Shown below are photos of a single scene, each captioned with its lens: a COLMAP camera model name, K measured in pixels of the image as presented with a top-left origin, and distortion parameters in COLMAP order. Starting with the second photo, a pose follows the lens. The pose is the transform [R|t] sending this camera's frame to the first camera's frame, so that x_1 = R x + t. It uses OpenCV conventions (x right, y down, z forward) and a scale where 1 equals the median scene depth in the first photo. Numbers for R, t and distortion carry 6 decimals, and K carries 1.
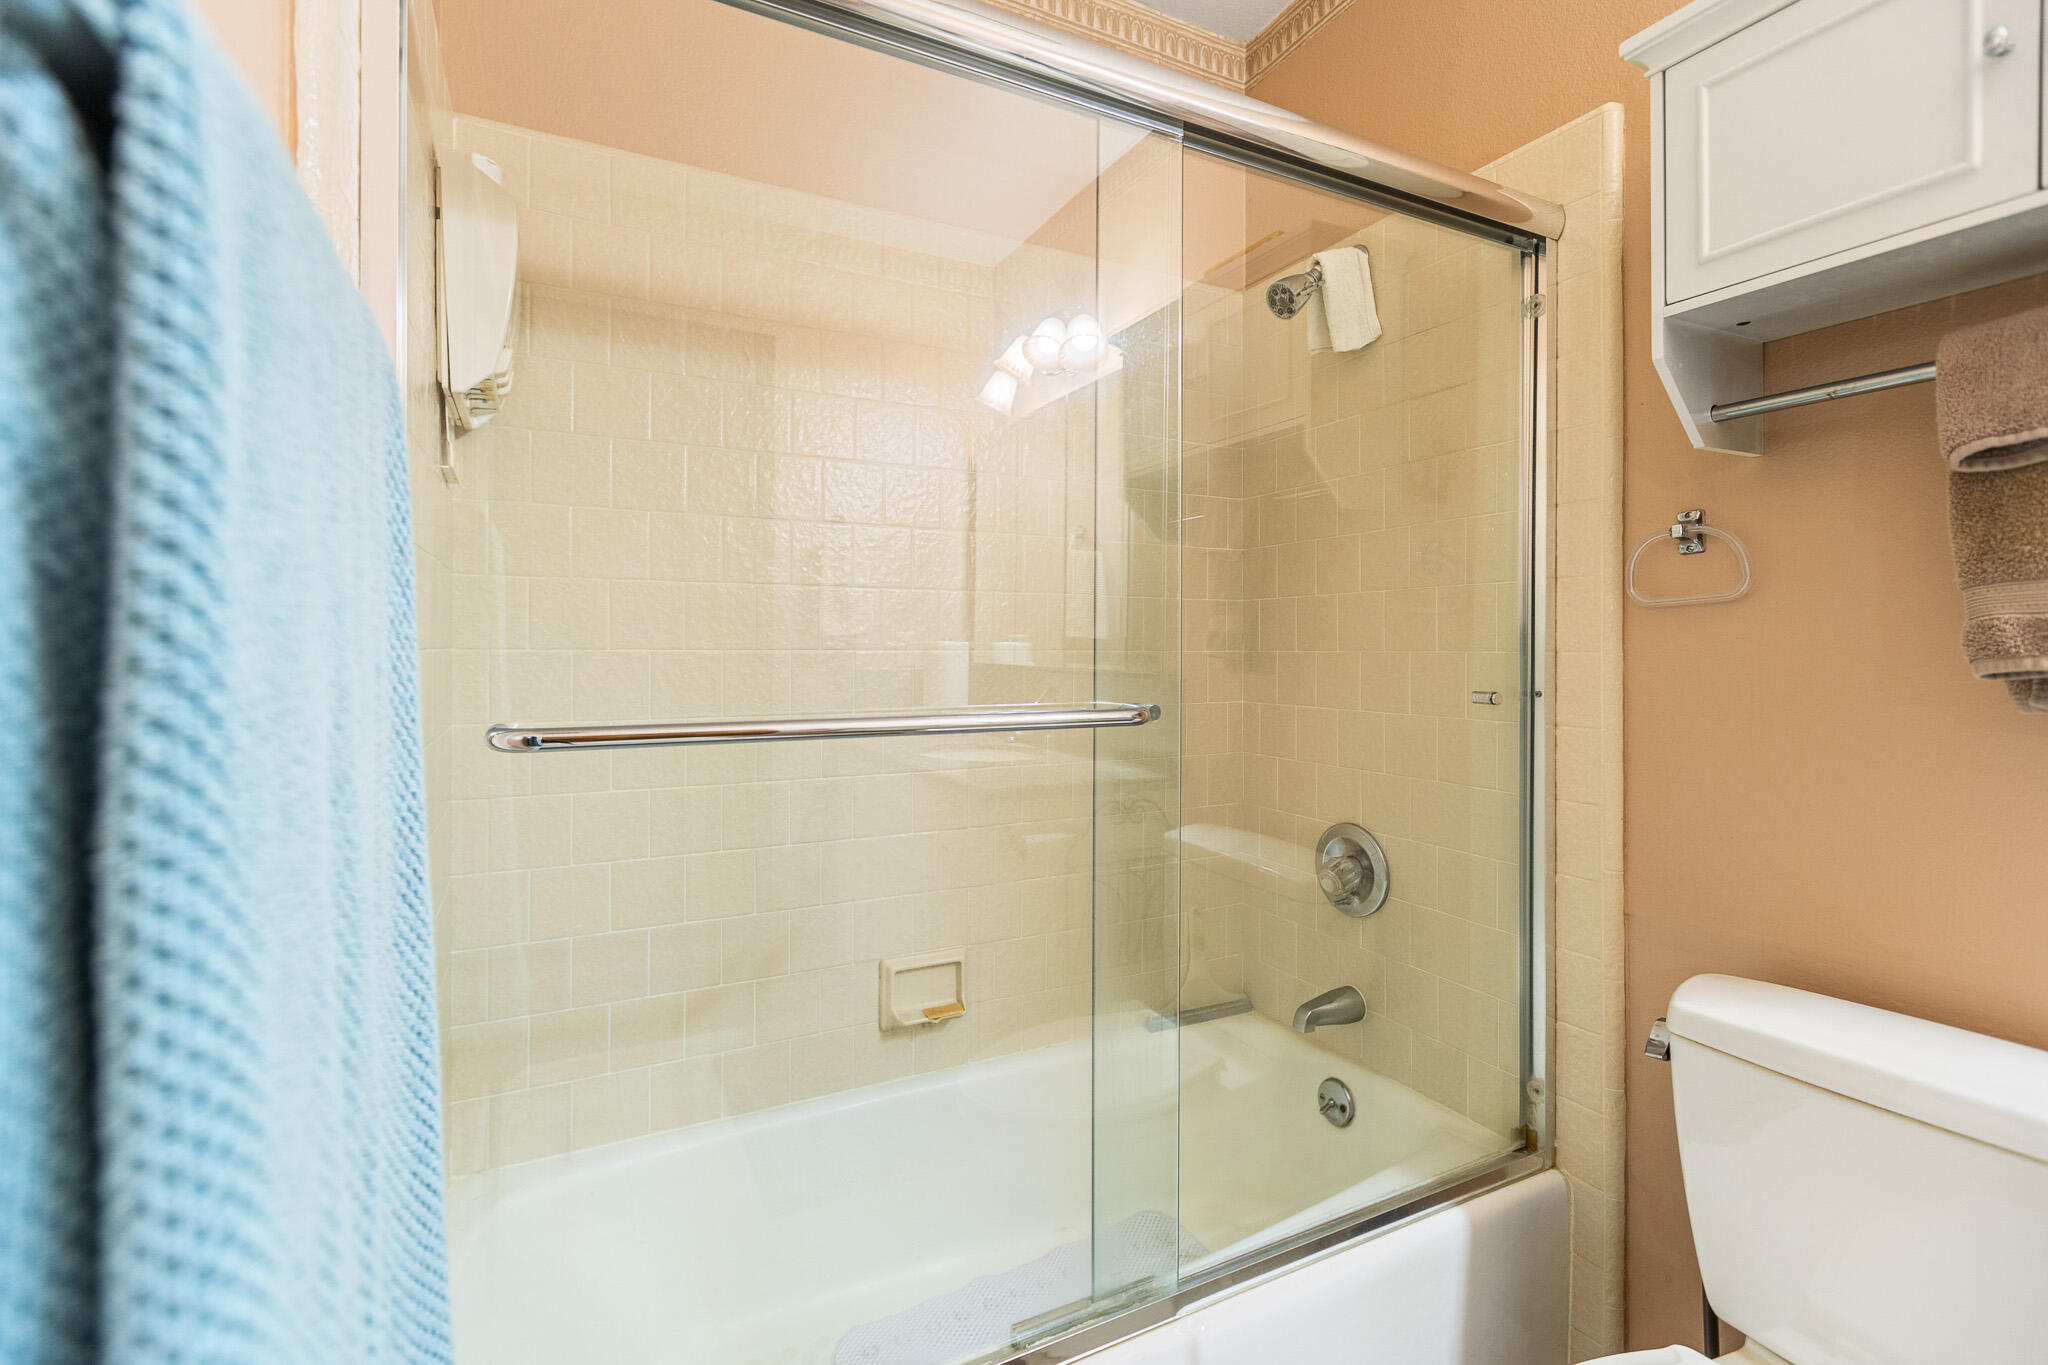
lens RADIAL K [[918.5, 0, 1029.1], [0, 918.5, 646.9], [0, 0, 1]] dist [0.002866, 0.000956]
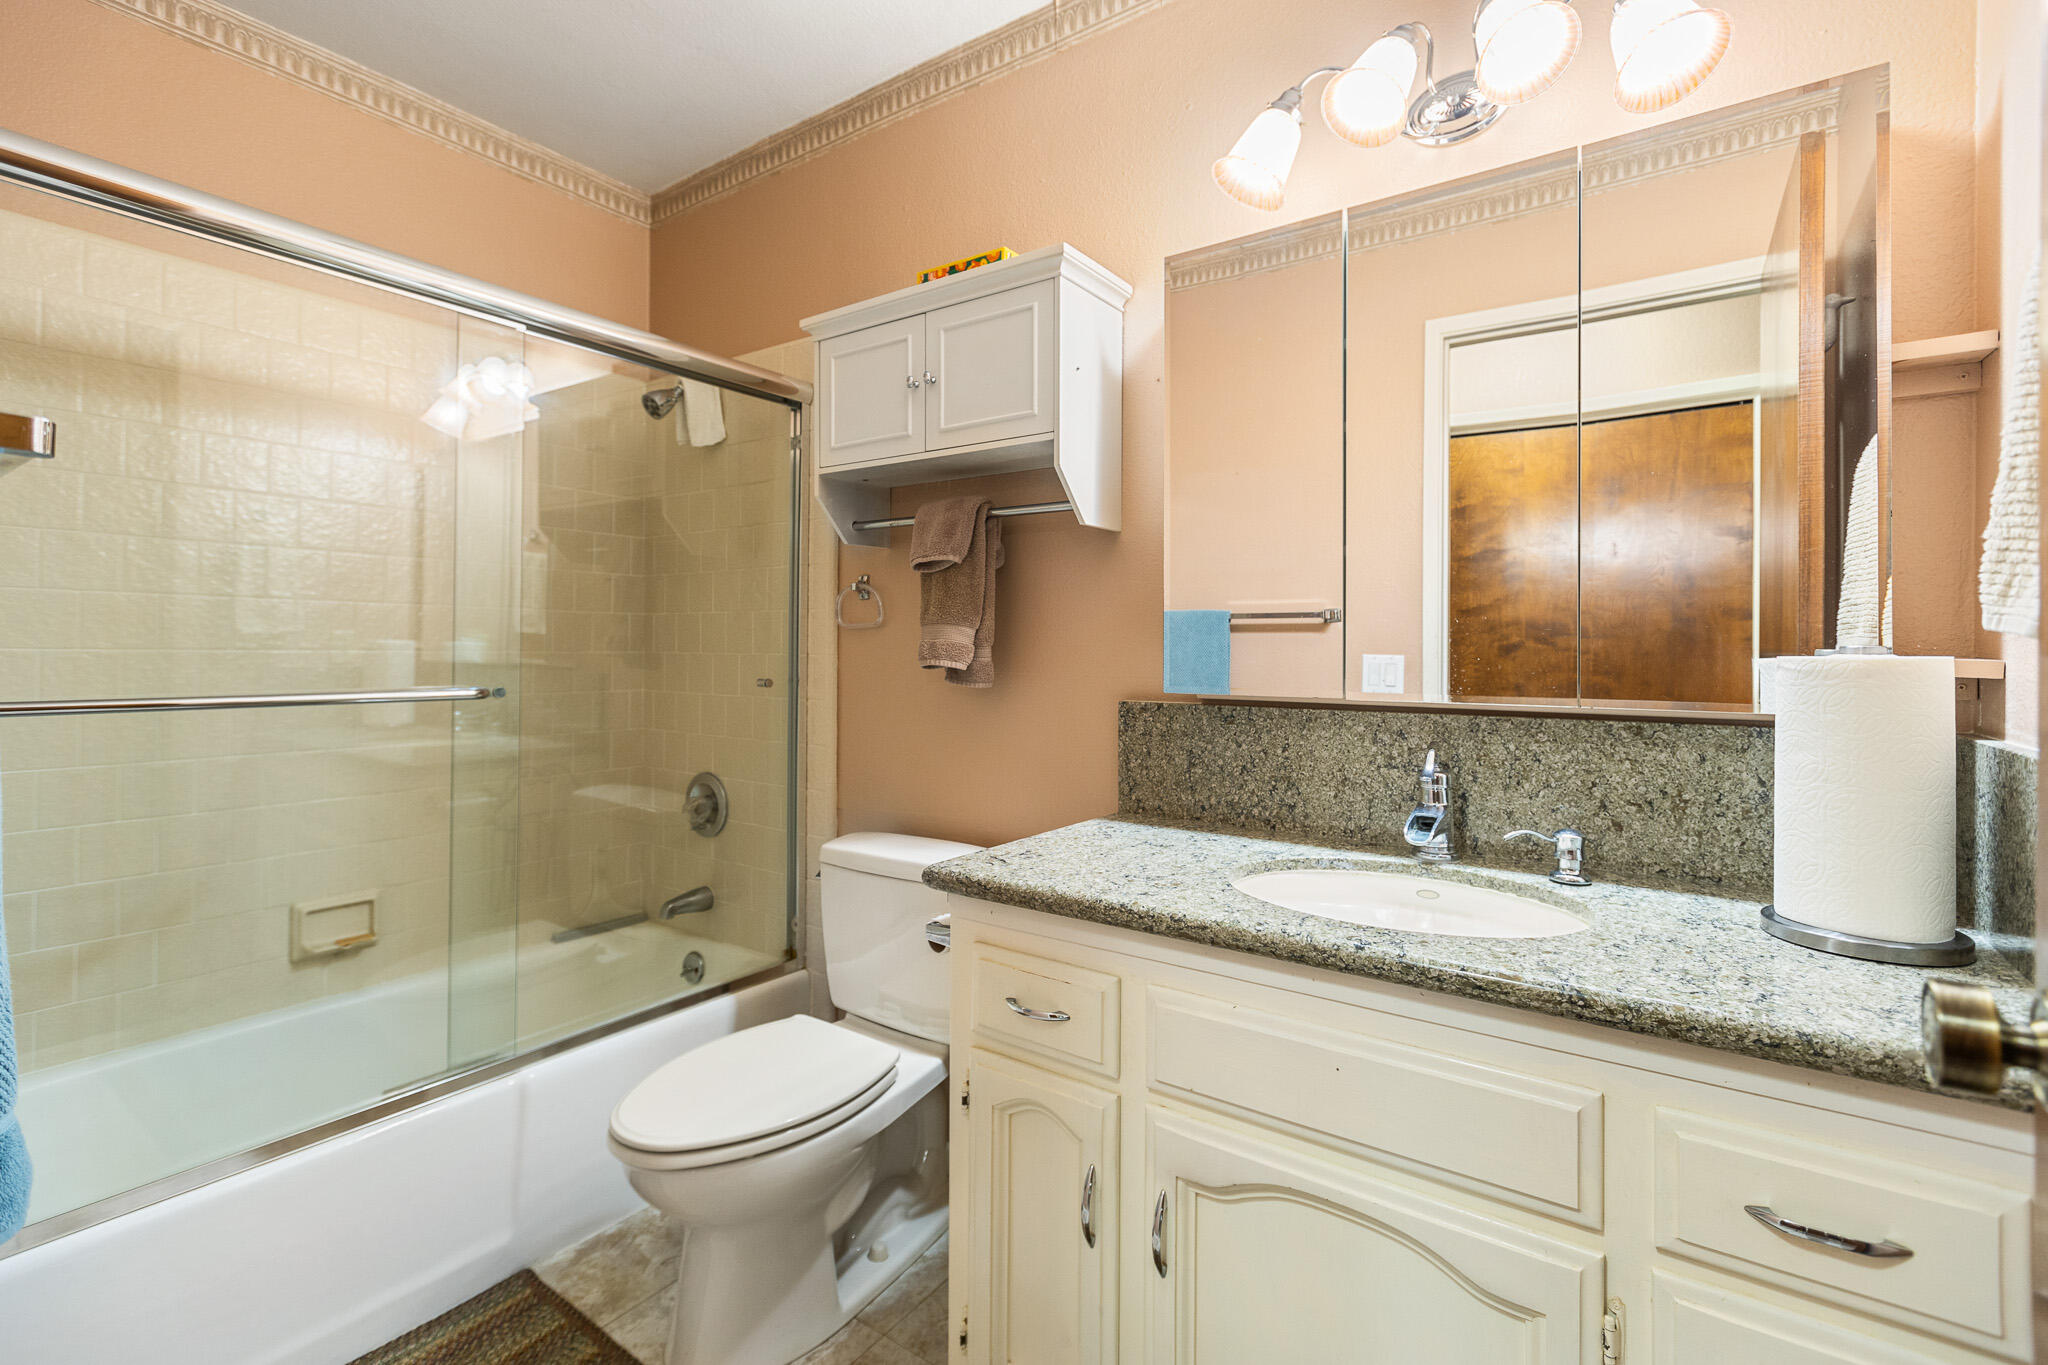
lens RADIAL K [[918.5, 0, 1029.1], [0, 918.5, 646.9], [0, 0, 1]] dist [0.002866, 0.000956]
pose [[0.885503, 0.009060, 0.464544, 0.132123], [-0.010266, 0.999947, 0.000067, -0.010198], [-0.464519, -0.004828, 0.885550, -0.527384]]
